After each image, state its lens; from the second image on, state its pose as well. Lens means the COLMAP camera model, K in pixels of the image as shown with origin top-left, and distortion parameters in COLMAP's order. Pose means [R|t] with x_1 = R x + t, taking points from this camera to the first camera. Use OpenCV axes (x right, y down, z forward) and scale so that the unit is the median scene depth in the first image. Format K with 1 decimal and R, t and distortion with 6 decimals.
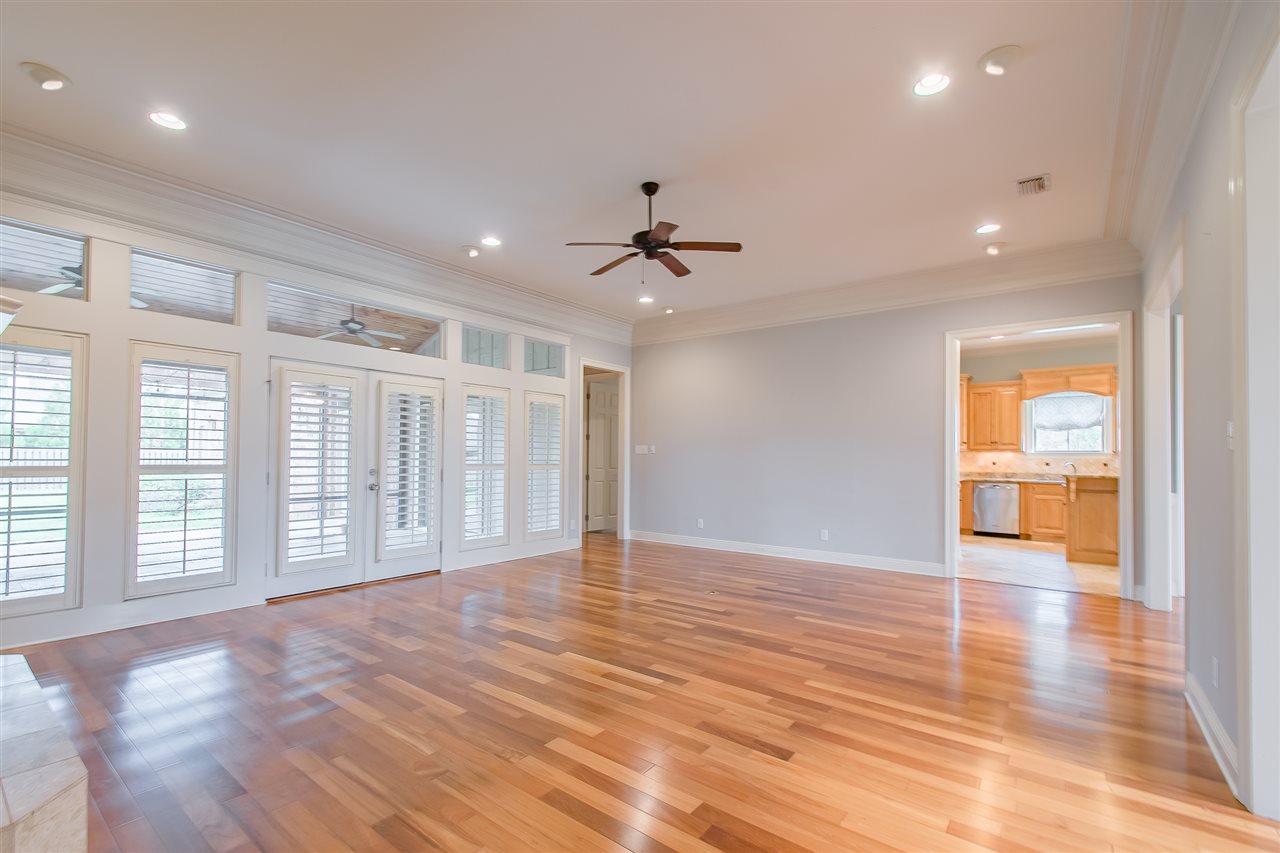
lens RADIAL K [[565.1, 0, 634.0], [0, 565.1, 450.3], [0, 0, 1]] dist [-0.000552, -0.000161]
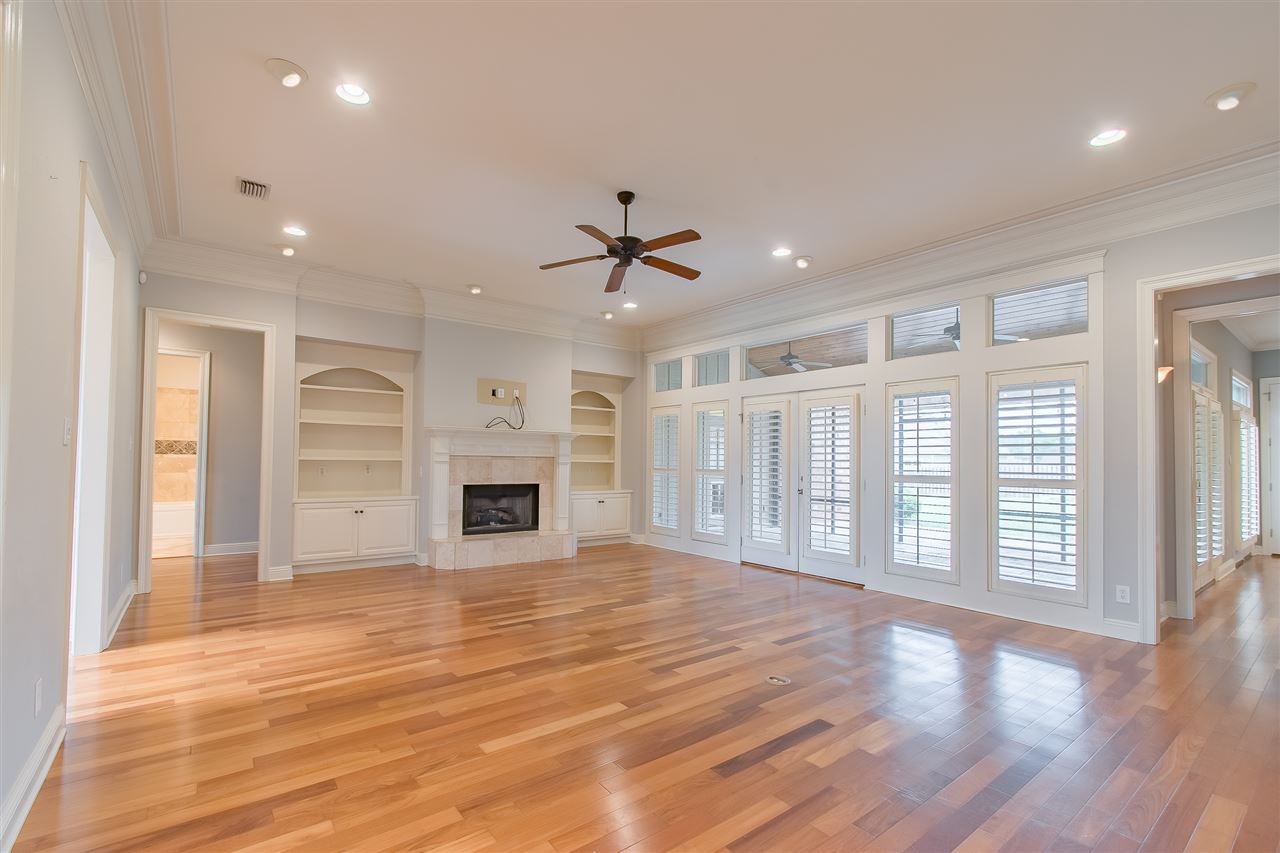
lens RADIAL K [[565.1, 0, 634.0], [0, 565.1, 450.3], [0, 0, 1]] dist [-0.000552, -0.000161]
pose [[-0.255949, -0.032871, -0.966131, 0.882526], [-0.004683, 0.999452, -0.032764, 0.022780], [0.966679, -0.003862, -0.255963, 1.132484]]
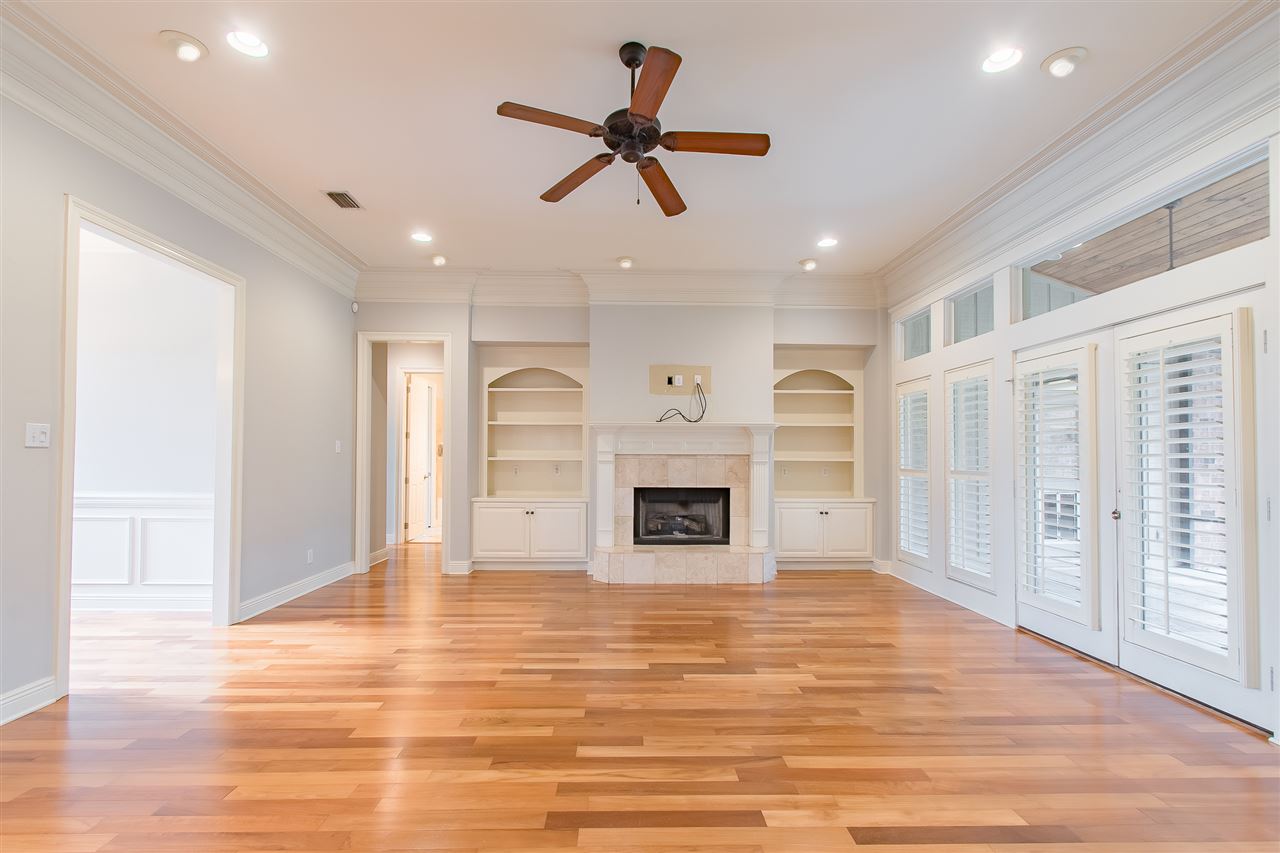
lens RADIAL K [[565.1, 0, 634.0], [0, 565.1, 450.3], [0, 0, 1]] dist [-0.000552, -0.000161]
pose [[-0.775965, -0.023322, -0.630345, 0.389380], [-0.006464, 0.999558, -0.029025, 0.018812], [0.630743, -0.018447, -0.775772, 1.341926]]
